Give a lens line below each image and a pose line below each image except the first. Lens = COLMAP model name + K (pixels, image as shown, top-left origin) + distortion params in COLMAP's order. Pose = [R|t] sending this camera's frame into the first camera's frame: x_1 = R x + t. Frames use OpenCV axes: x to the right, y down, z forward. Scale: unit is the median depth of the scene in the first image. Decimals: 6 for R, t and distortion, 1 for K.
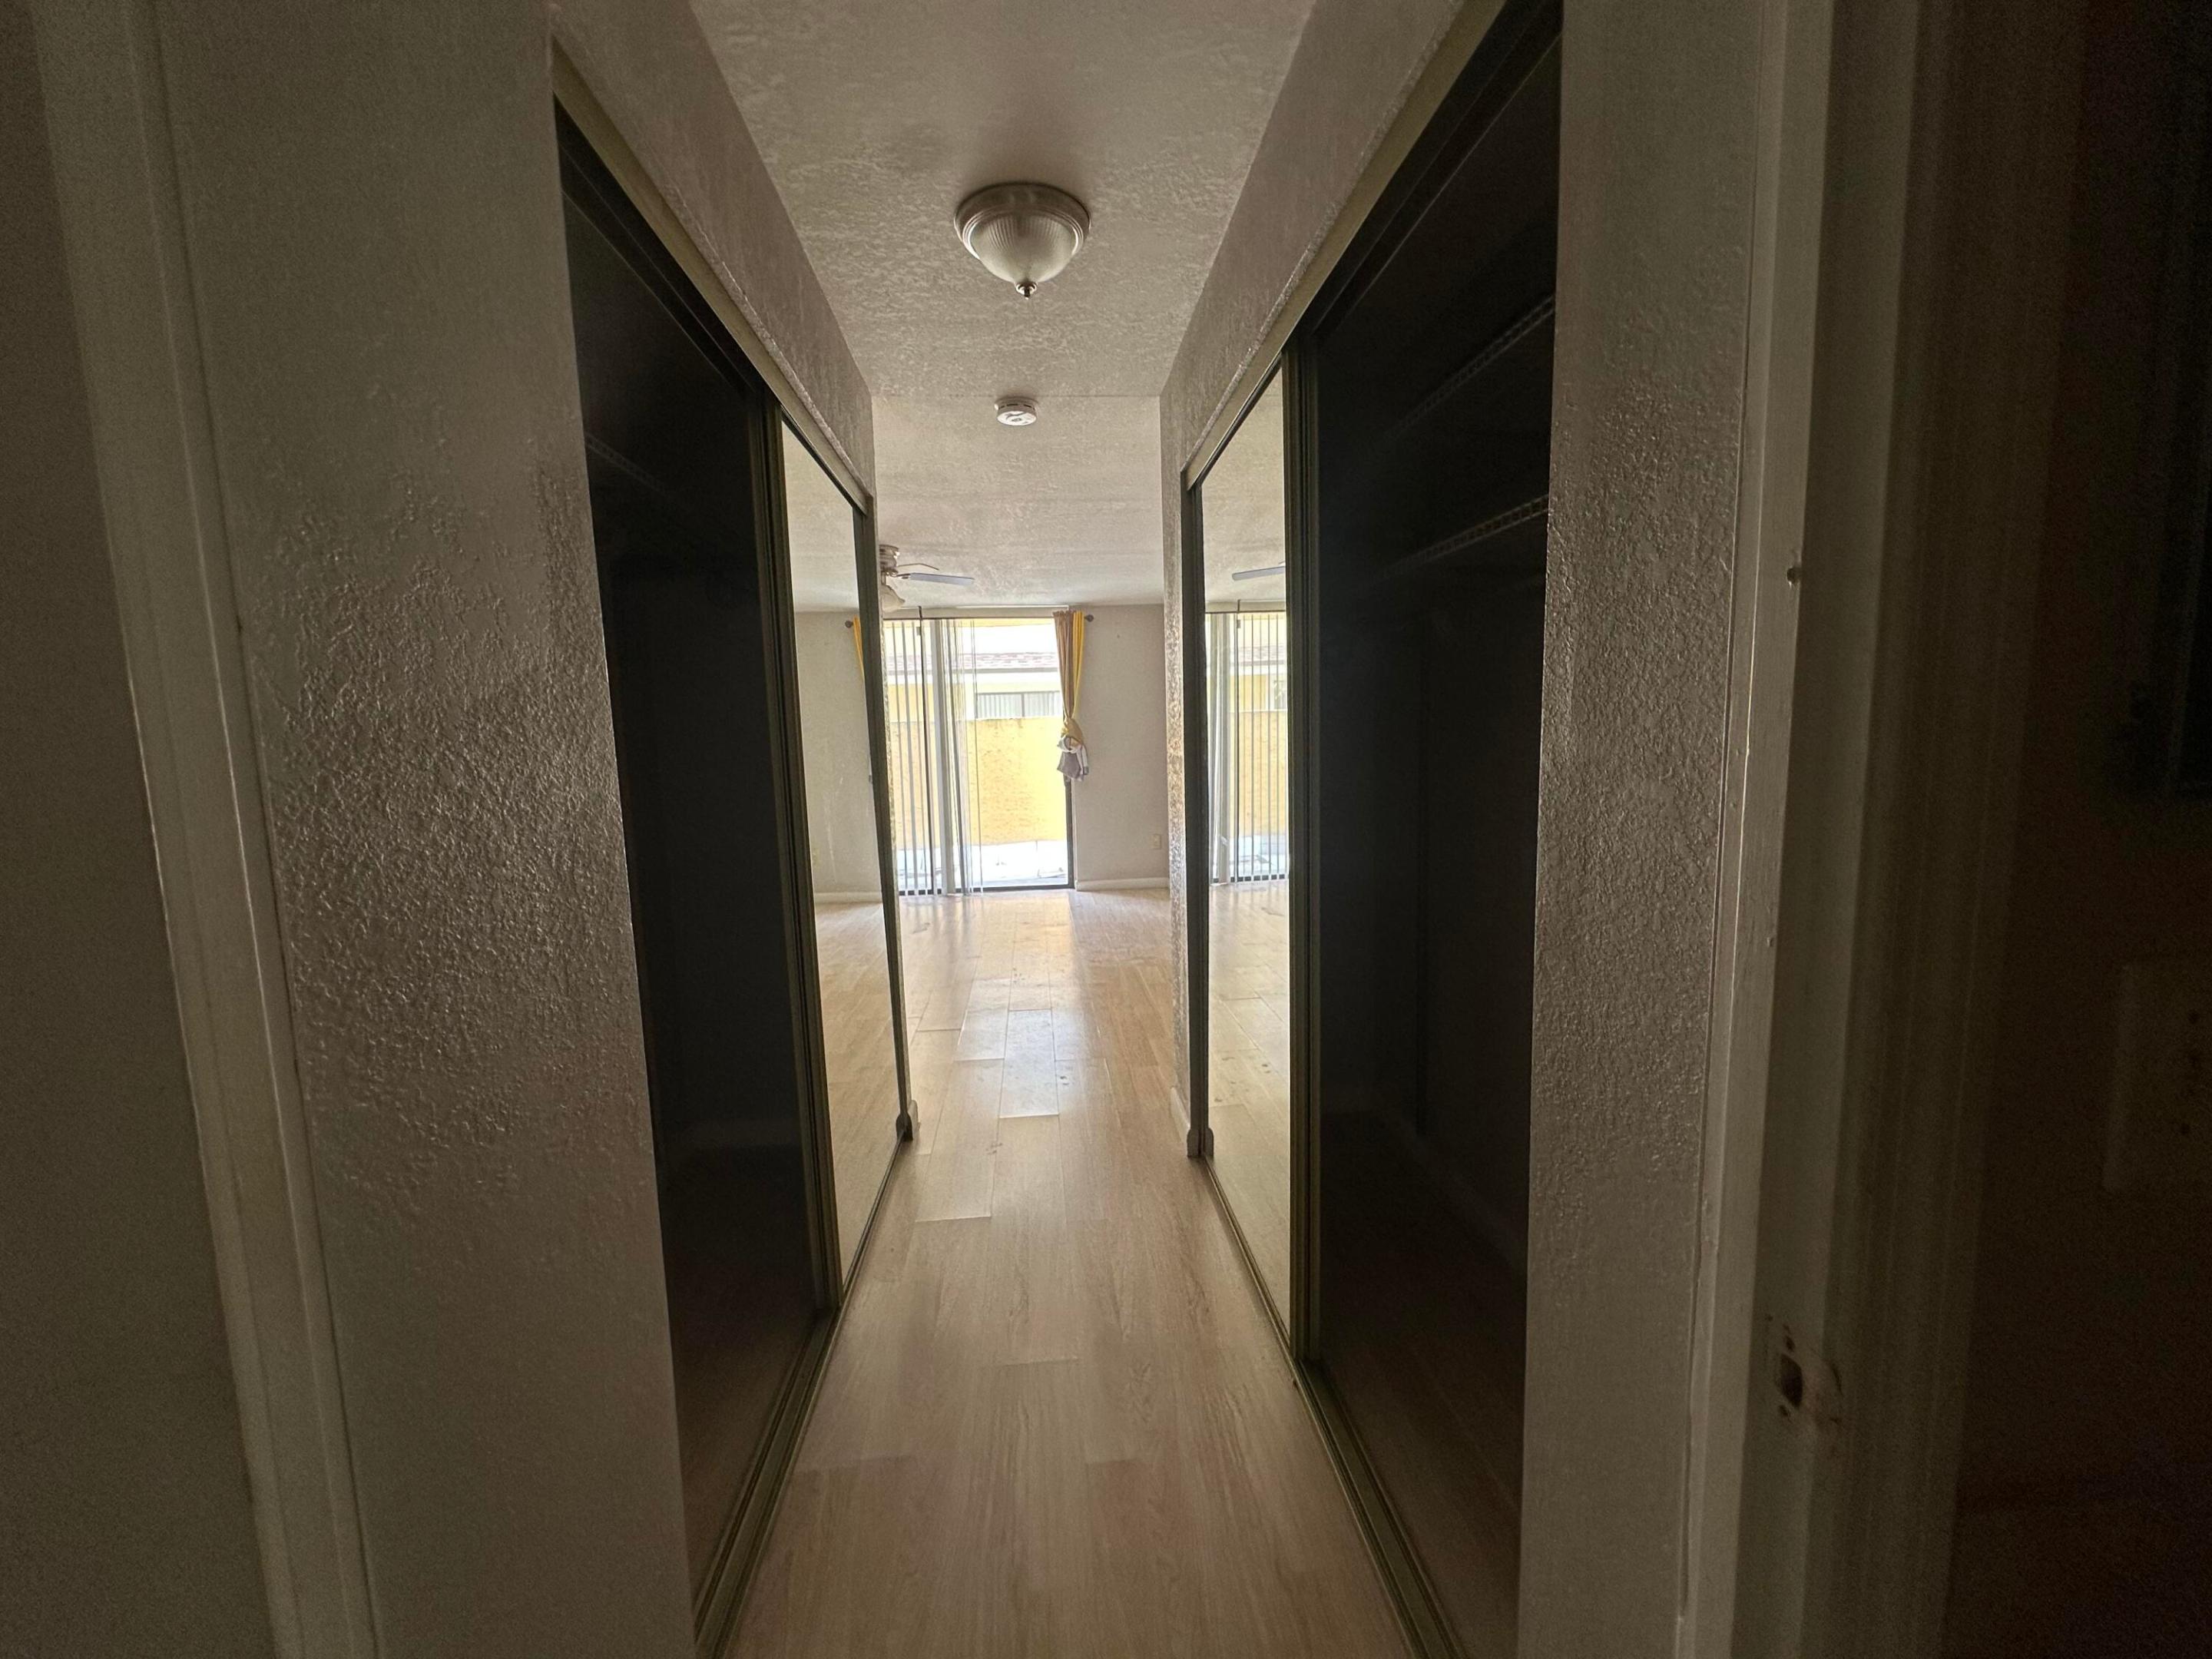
lens RADIAL K [[874.1, 0, 1106.0], [0, 874.1, 829.5], [0, 0, 1]] dist [-0.003835, 0.000112]
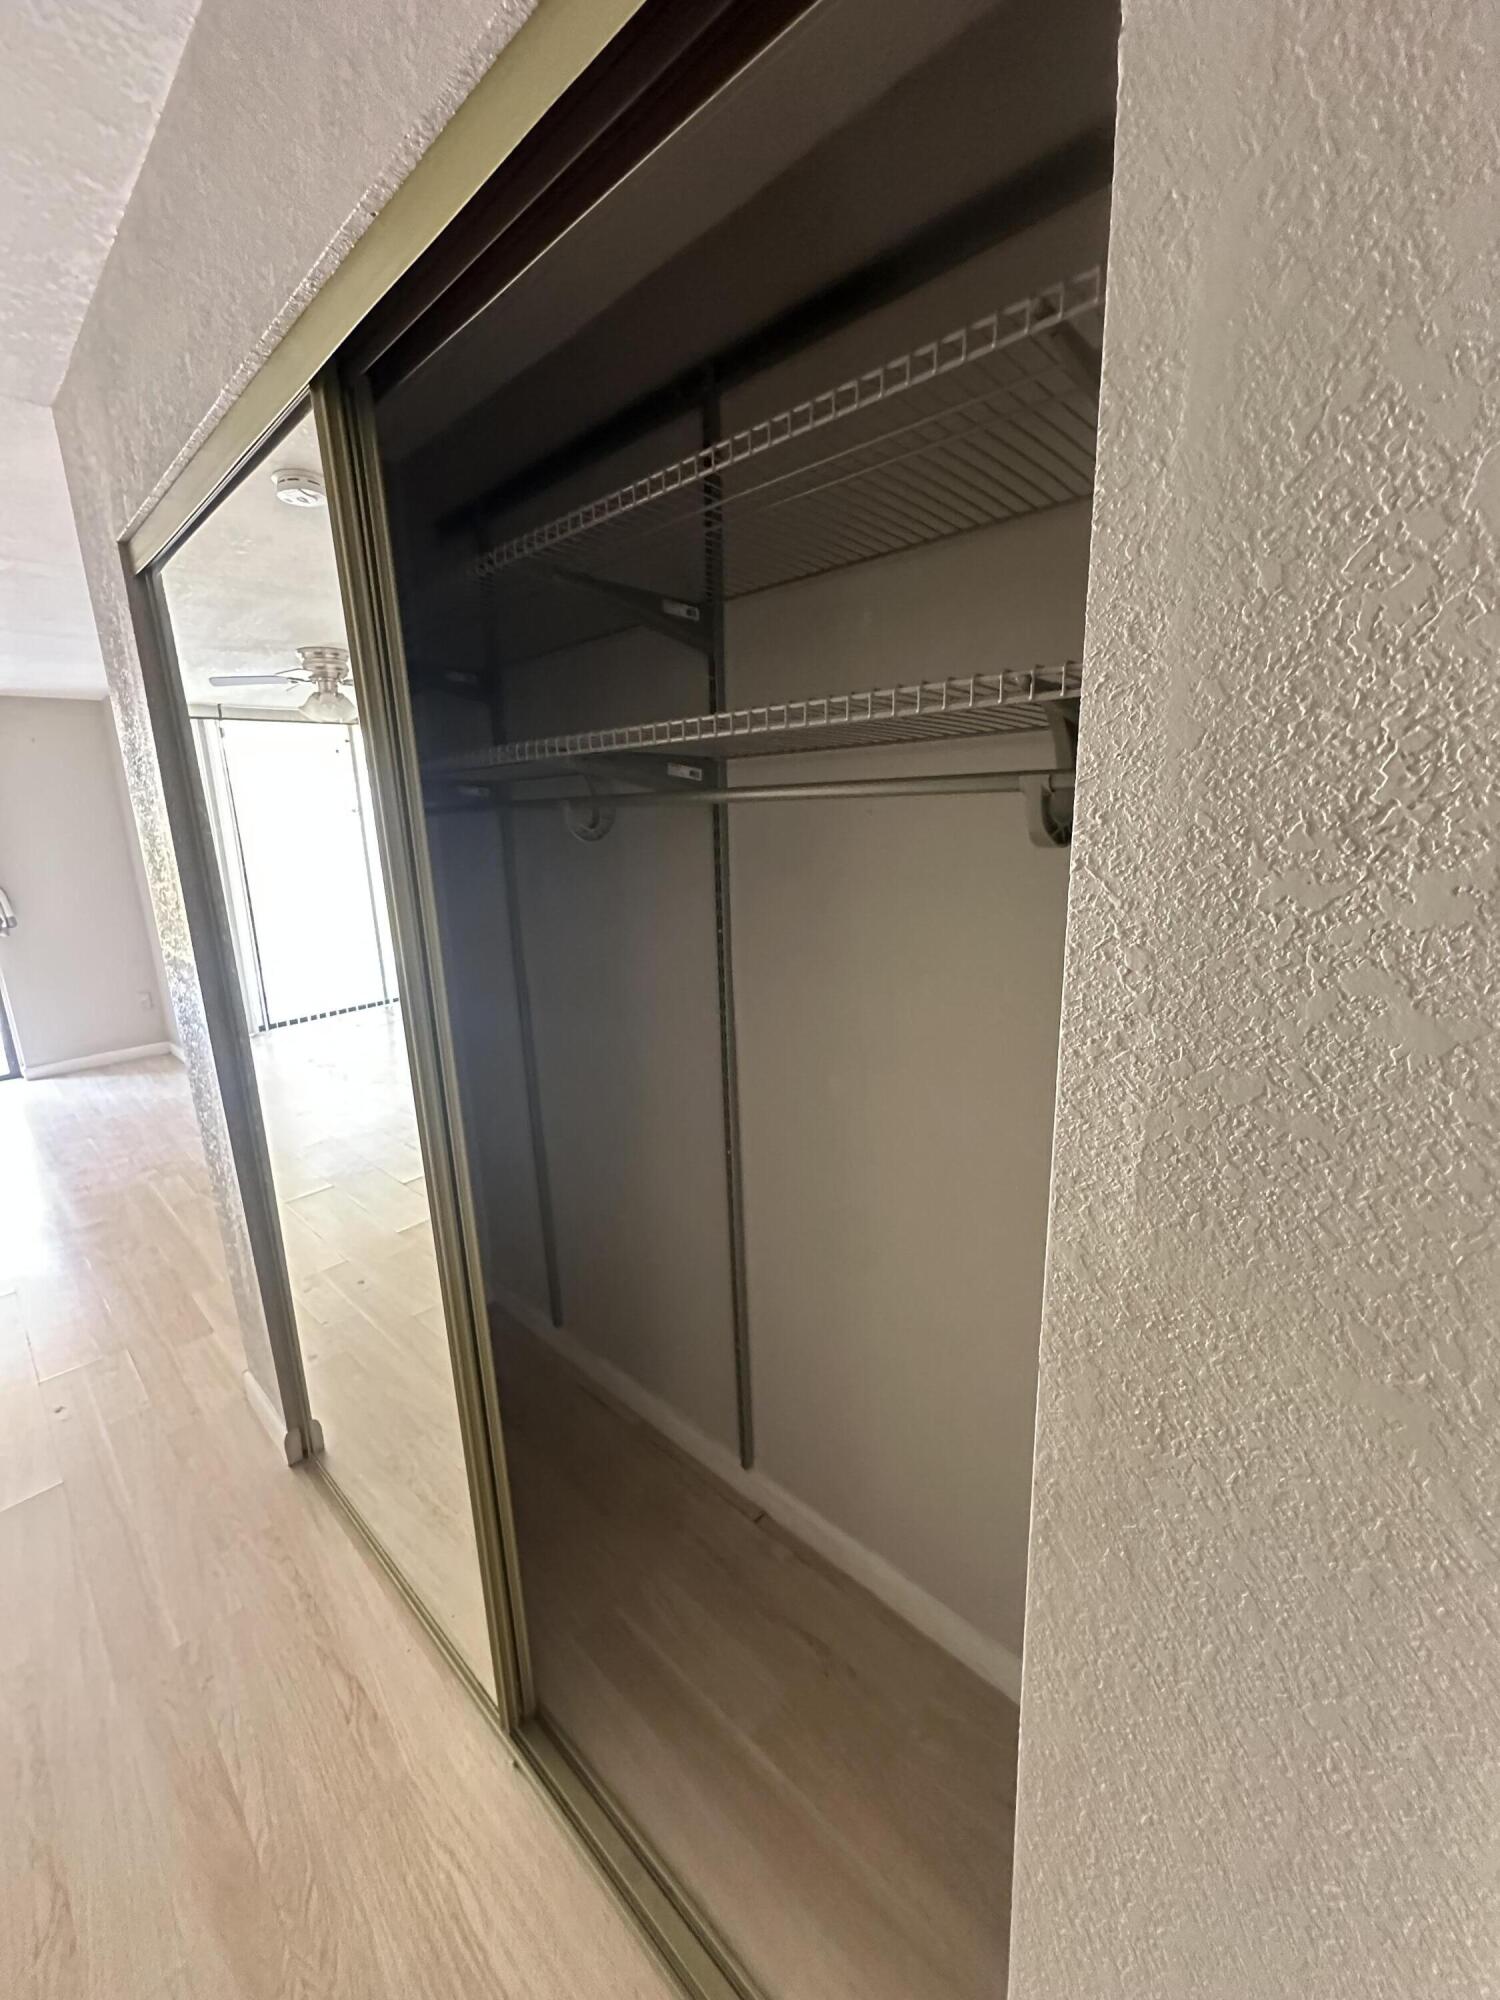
lens RADIAL K [[790.3, 0, 750.0], [0, 790.3, 1000.0], [0, 0, 1]] dist [-0.003835, 0.000112]
pose [[0.746339, -0.147986, 0.648905, 0.005450], [0.085143, 0.988186, 0.127434, -0.110548], [-0.660097, -0.039860, 0.750122, 0.242815]]
